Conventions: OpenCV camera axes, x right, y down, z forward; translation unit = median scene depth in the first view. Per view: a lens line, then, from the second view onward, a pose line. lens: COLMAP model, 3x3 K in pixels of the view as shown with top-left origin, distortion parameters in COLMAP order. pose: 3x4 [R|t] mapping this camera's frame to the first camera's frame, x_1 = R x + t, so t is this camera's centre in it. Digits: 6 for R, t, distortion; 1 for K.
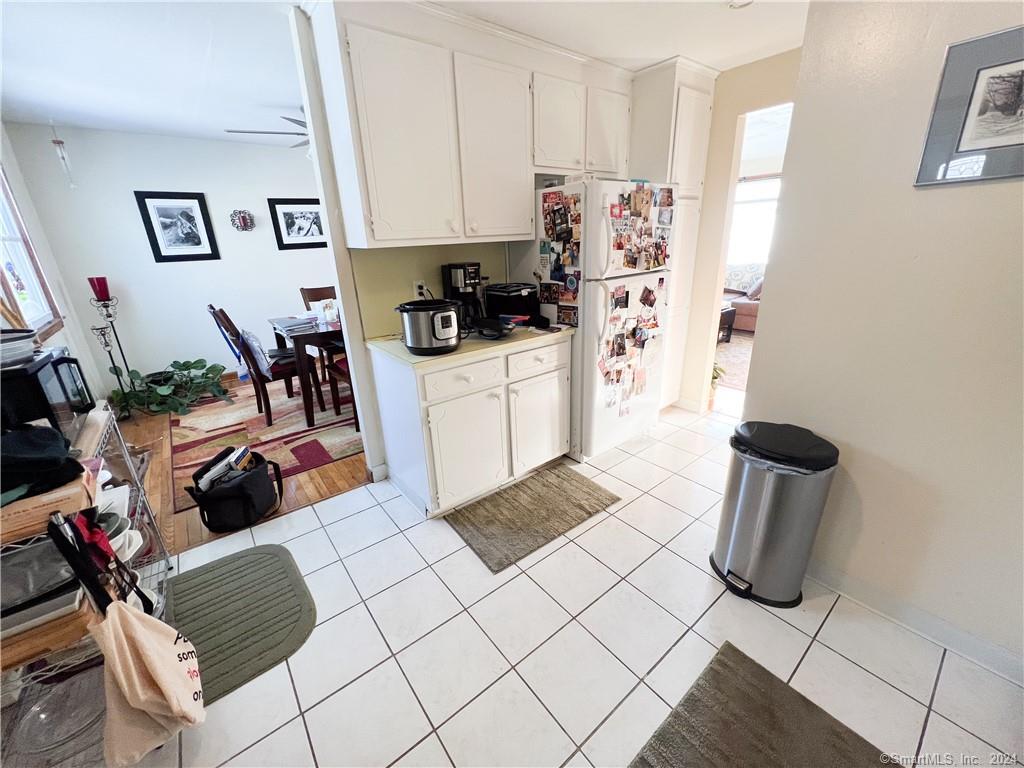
lens RADIAL K [[411.3, 0, 512.0], [0, 411.3, 384.0], [0, 0, 1]] dist [0.000197, 0.000090]
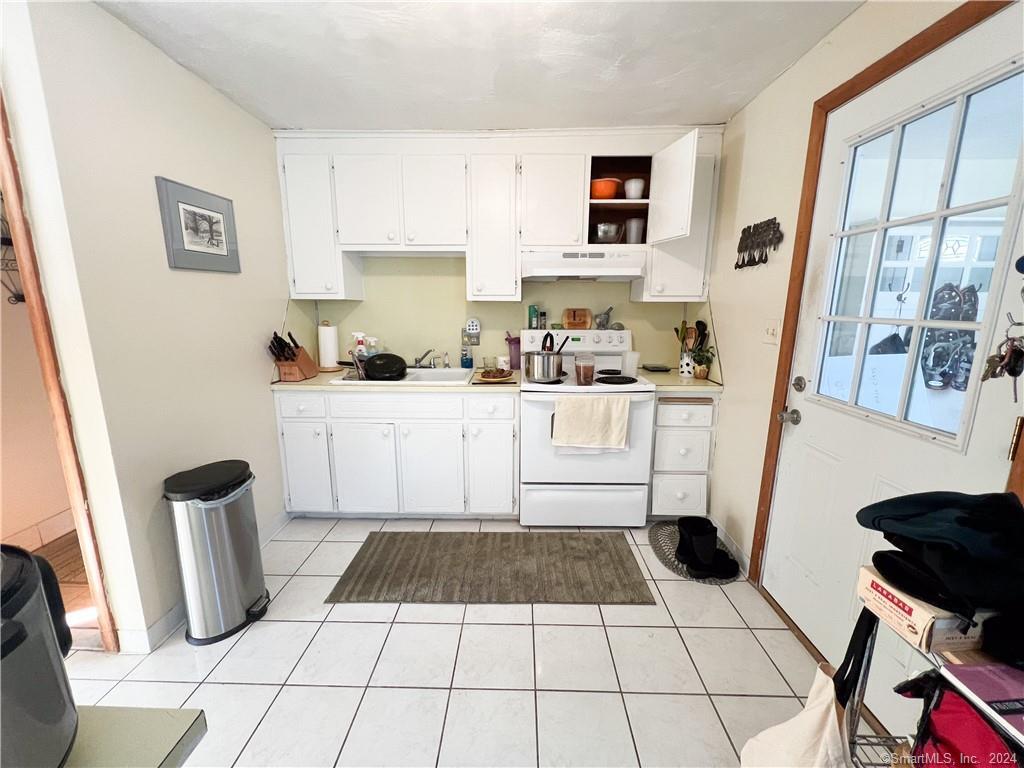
lens RADIAL K [[411.3, 0, 512.0], [0, 411.3, 384.0], [0, 0, 1]] dist [0.000197, 0.000090]
pose [[-0.770899, -0.093635, 0.630038, -0.737423], [0.235401, 0.877226, 0.418403, -0.406480], [-0.591862, 0.470858, -0.654211, 1.288126]]
